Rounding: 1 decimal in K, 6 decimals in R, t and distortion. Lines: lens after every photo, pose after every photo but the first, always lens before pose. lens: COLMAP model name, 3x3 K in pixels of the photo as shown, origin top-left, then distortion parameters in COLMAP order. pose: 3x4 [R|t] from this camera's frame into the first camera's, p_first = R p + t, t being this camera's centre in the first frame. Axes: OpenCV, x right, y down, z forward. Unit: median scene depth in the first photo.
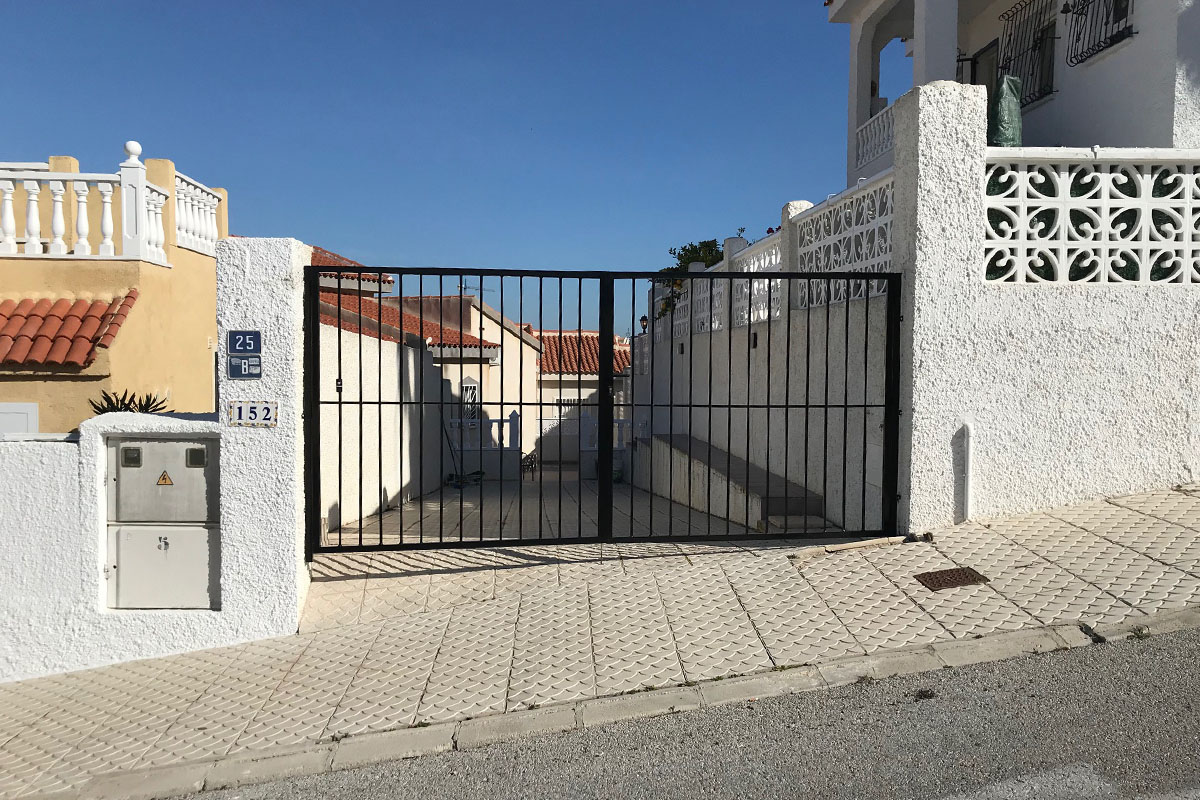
lens RADIAL K [[980.2, 0, 600.0], [0, 980.2, 400.0], [0, 0, 1]] dist [0.057423, -0.002729]
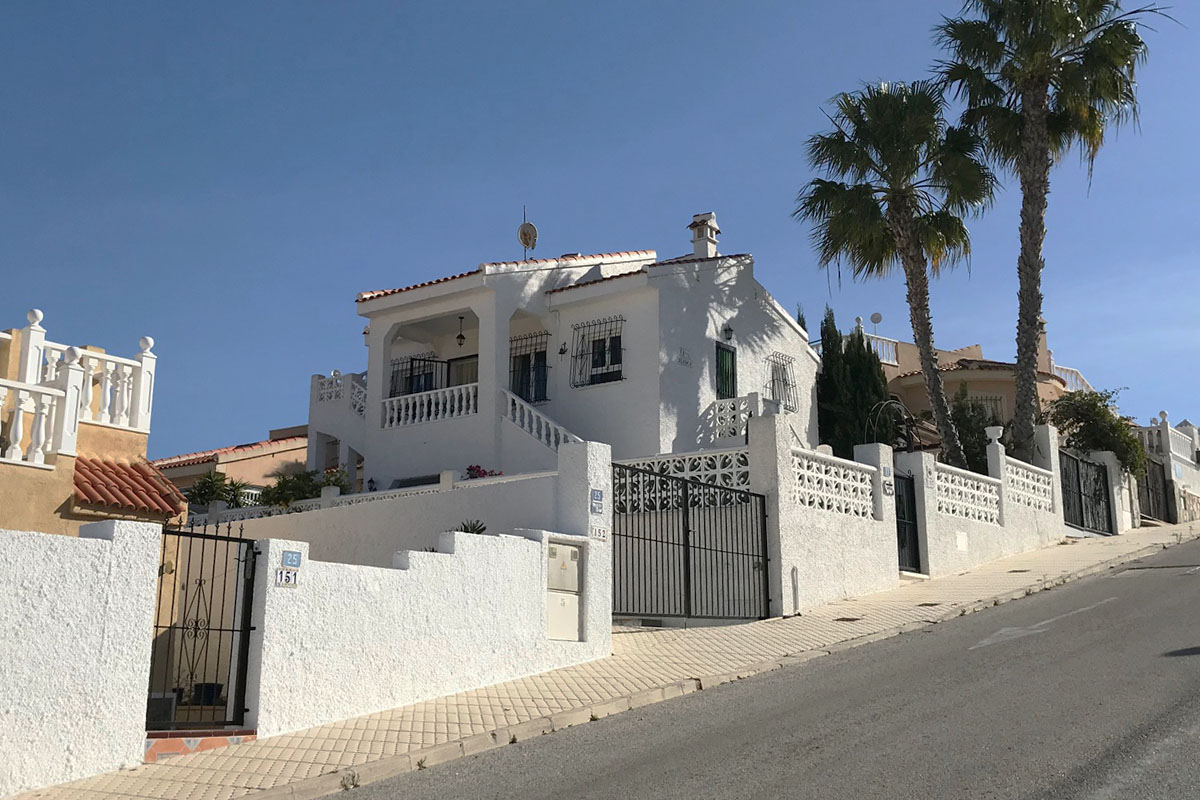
lens RADIAL K [[980.2, 0, 600.0], [0, 980.2, 400.0], [0, 0, 1]] dist [0.057423, -0.002729]
pose [[0.741149, 0.159879, 0.652025, -1.397823], [0.015464, 0.966905, -0.254667, 0.212248], [-0.671163, 0.198829, 0.714148, -0.337595]]
